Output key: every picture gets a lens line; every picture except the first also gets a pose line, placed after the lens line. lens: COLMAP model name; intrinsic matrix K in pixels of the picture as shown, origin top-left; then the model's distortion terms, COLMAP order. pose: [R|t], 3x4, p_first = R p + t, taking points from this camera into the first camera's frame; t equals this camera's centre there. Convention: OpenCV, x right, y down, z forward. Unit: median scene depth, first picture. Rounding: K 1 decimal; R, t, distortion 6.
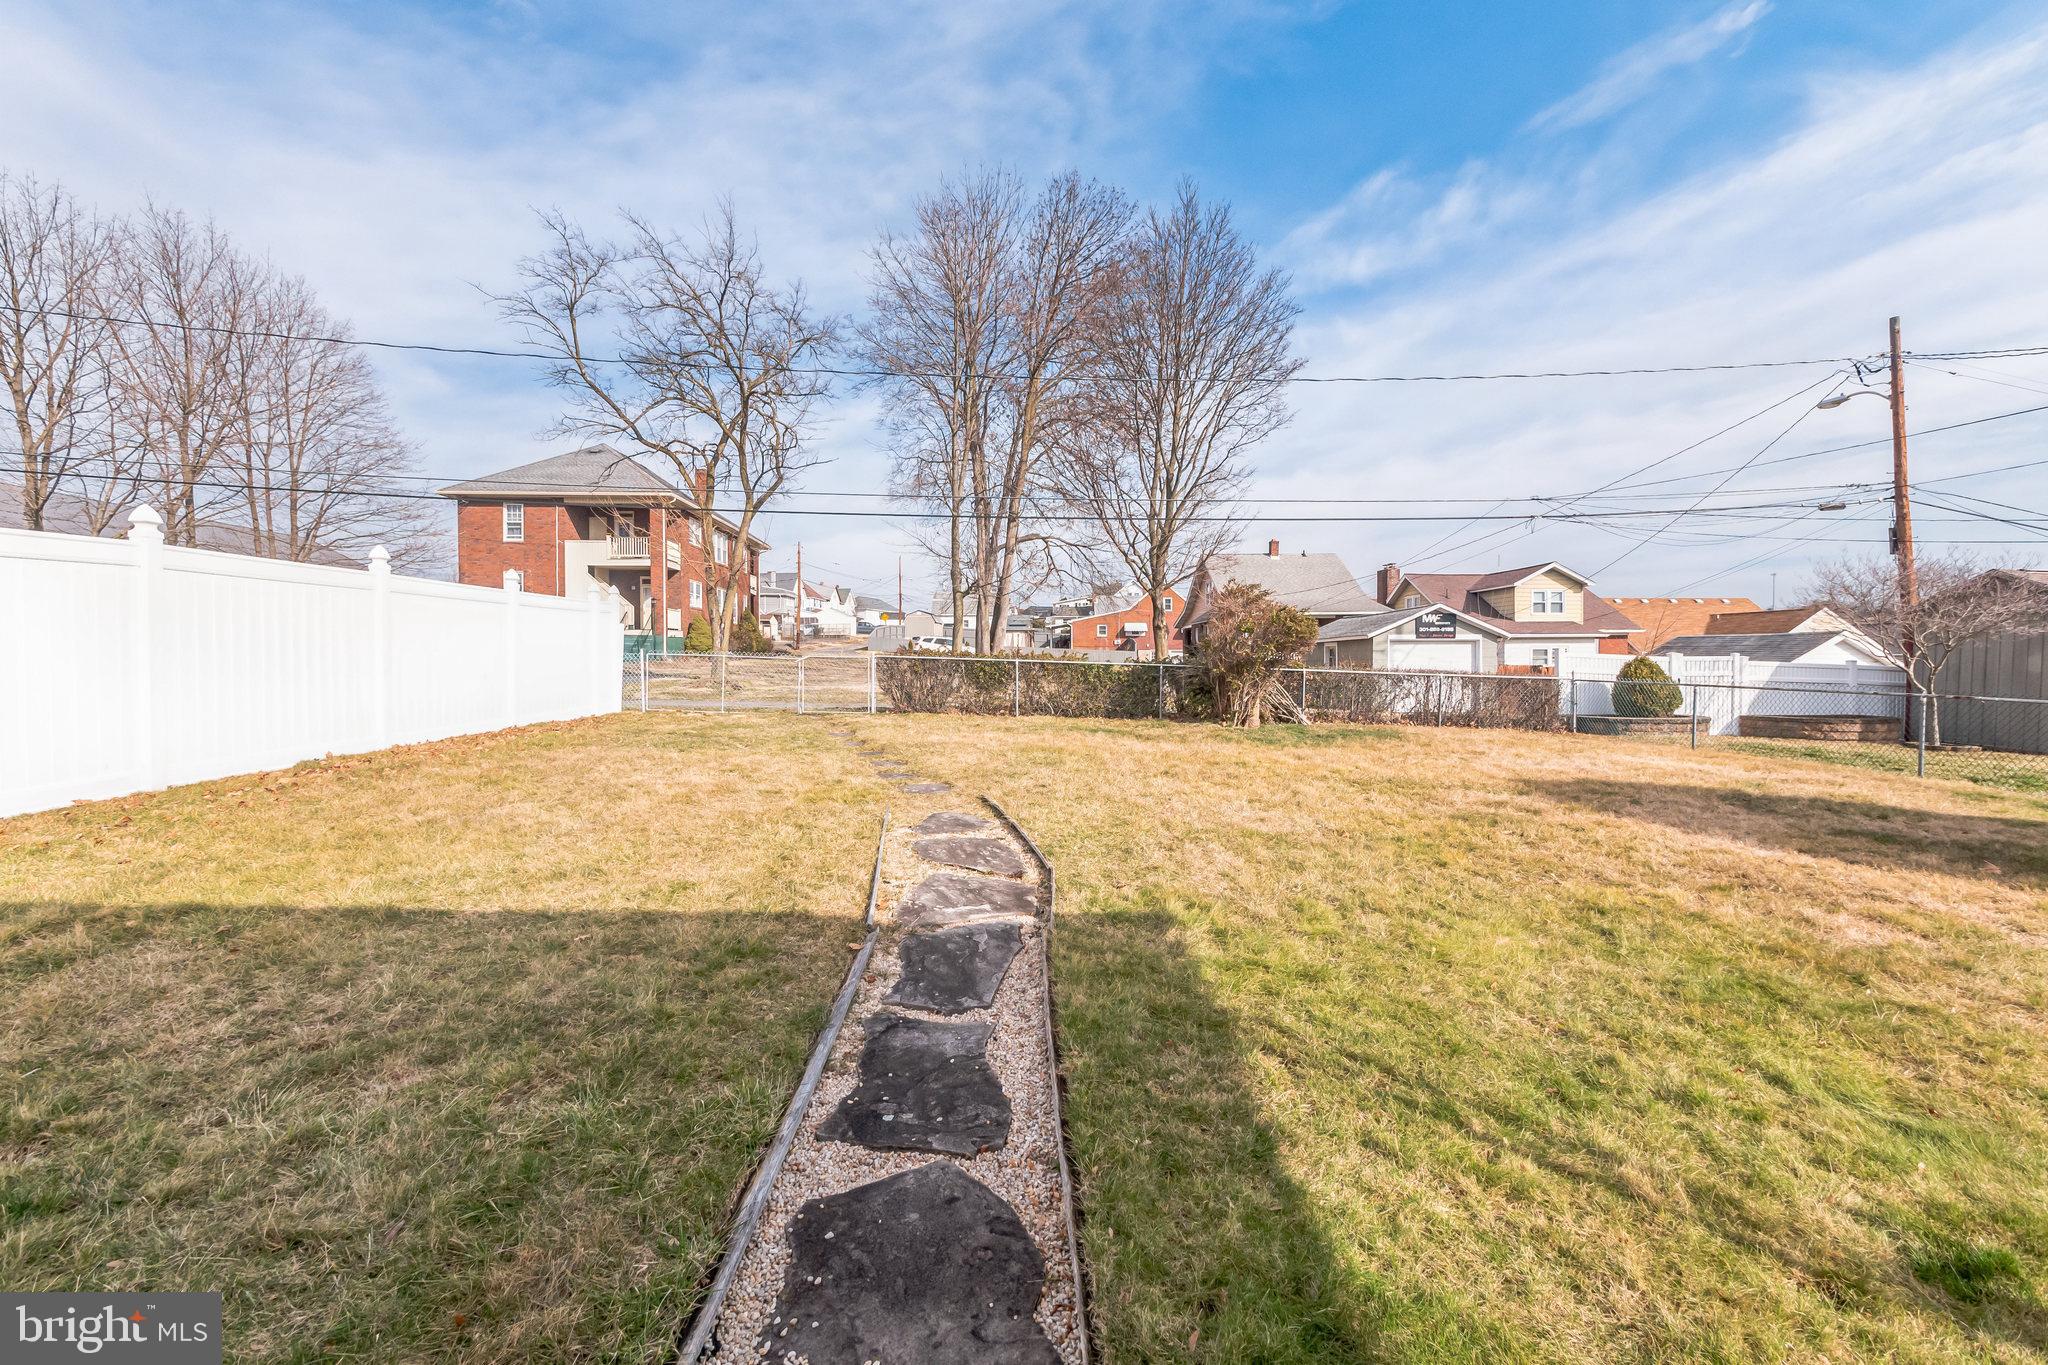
lens RADIAL K [[873.2, 0, 1030.3], [0, 873.2, 670.2], [0, 0, 1]] dist [-0.006630, 0.000758]
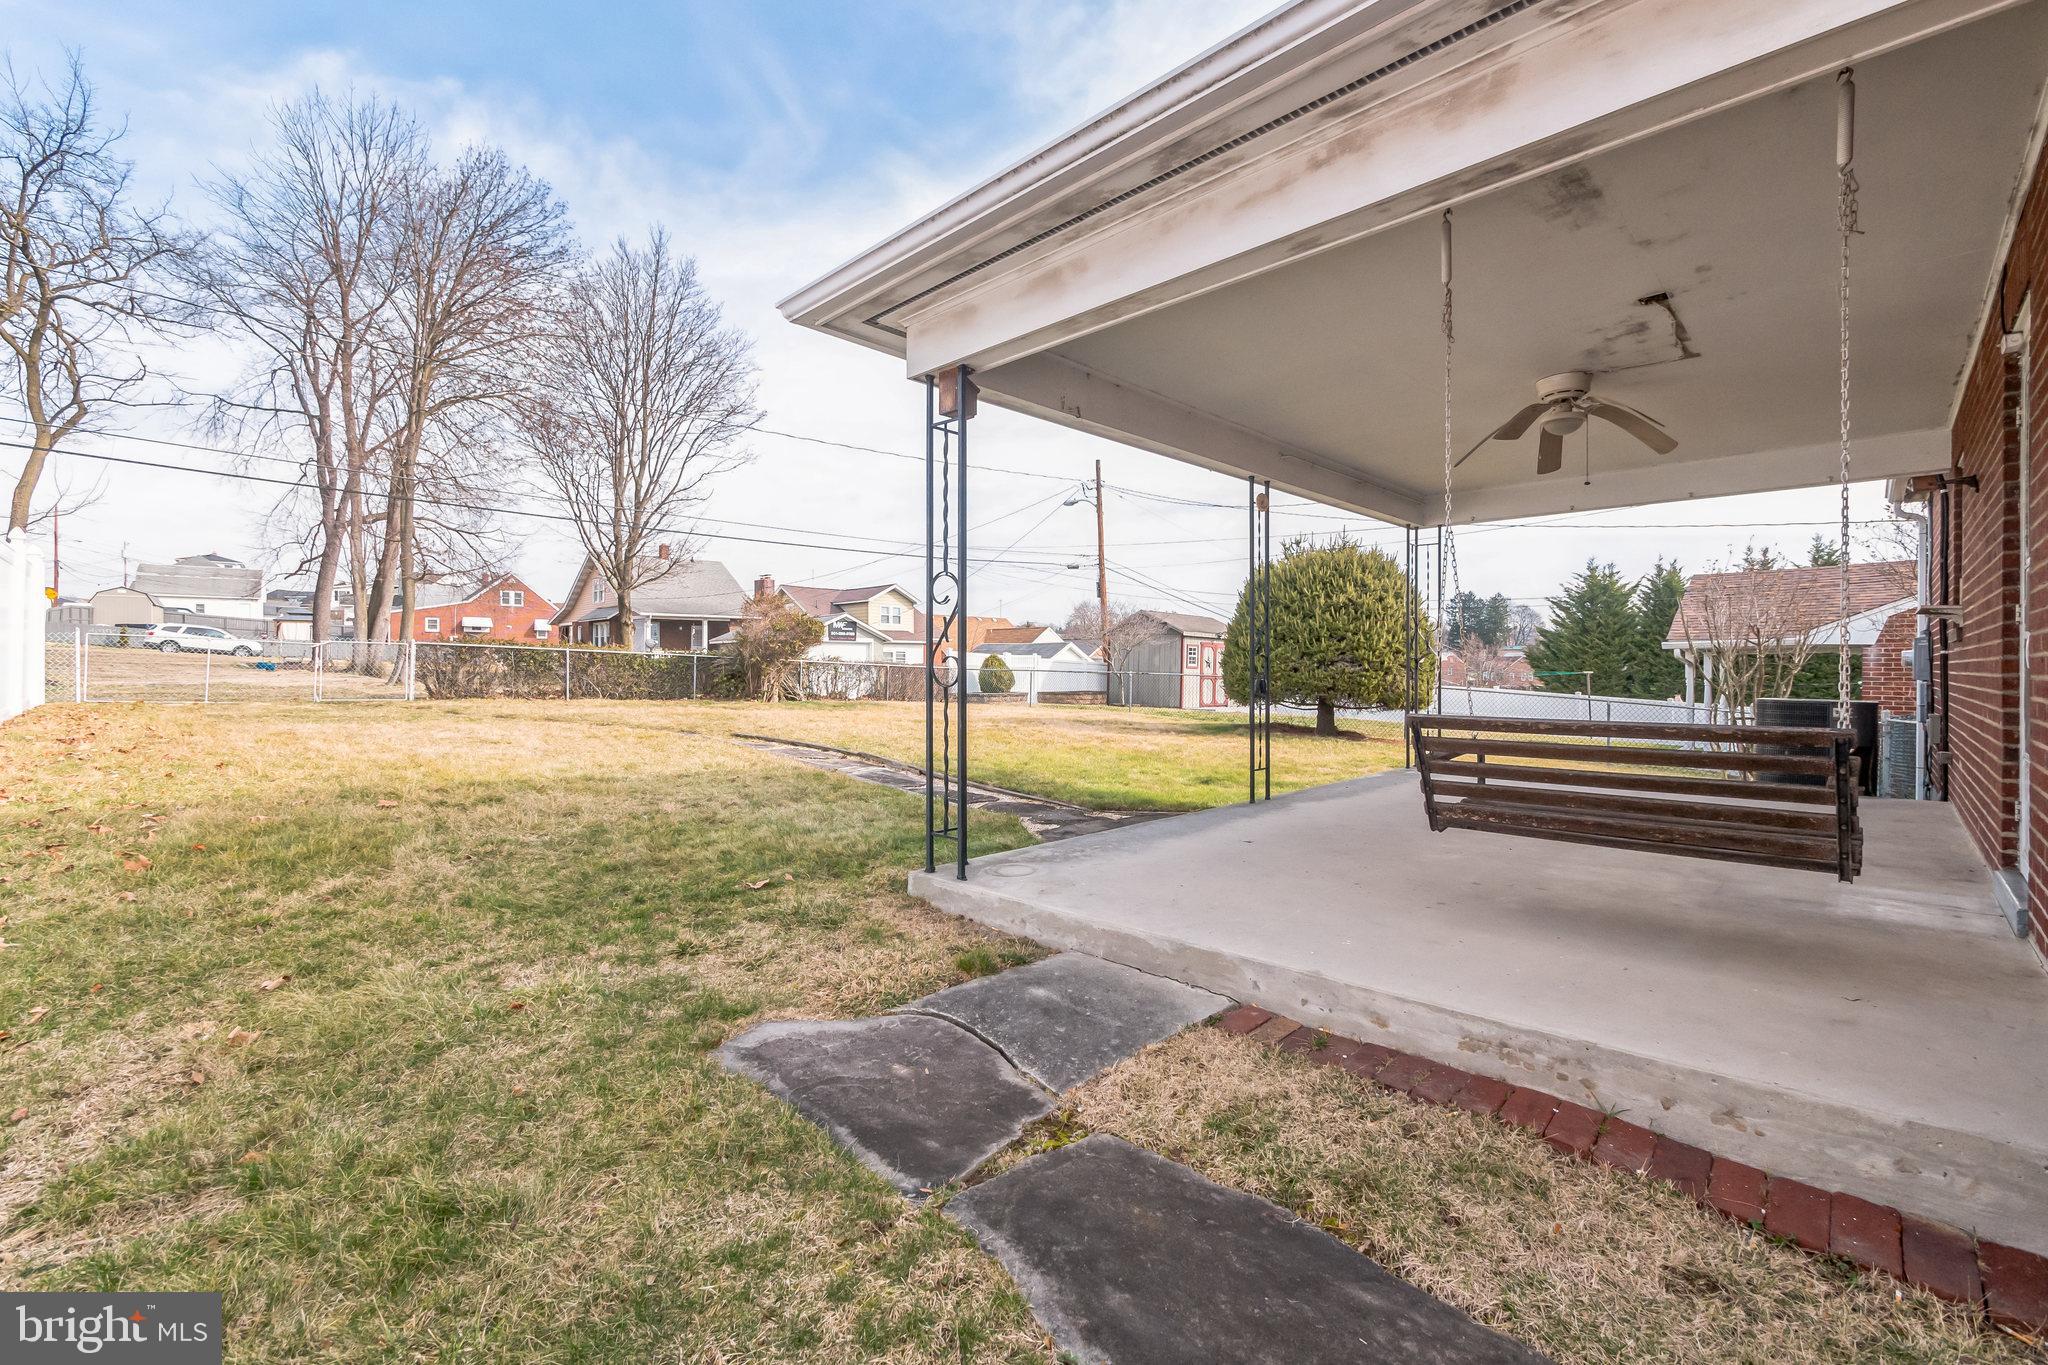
lens RADIAL K [[873.2, 0, 1030.3], [0, 873.2, 670.2], [0, 0, 1]] dist [-0.006630, 0.000758]
pose [[0.733147, 0.001751, 0.680068, -0.278341], [0.001244, 0.999992, -0.003916, 0.016917], [-0.680069, 0.003717, 0.733139, -0.175374]]
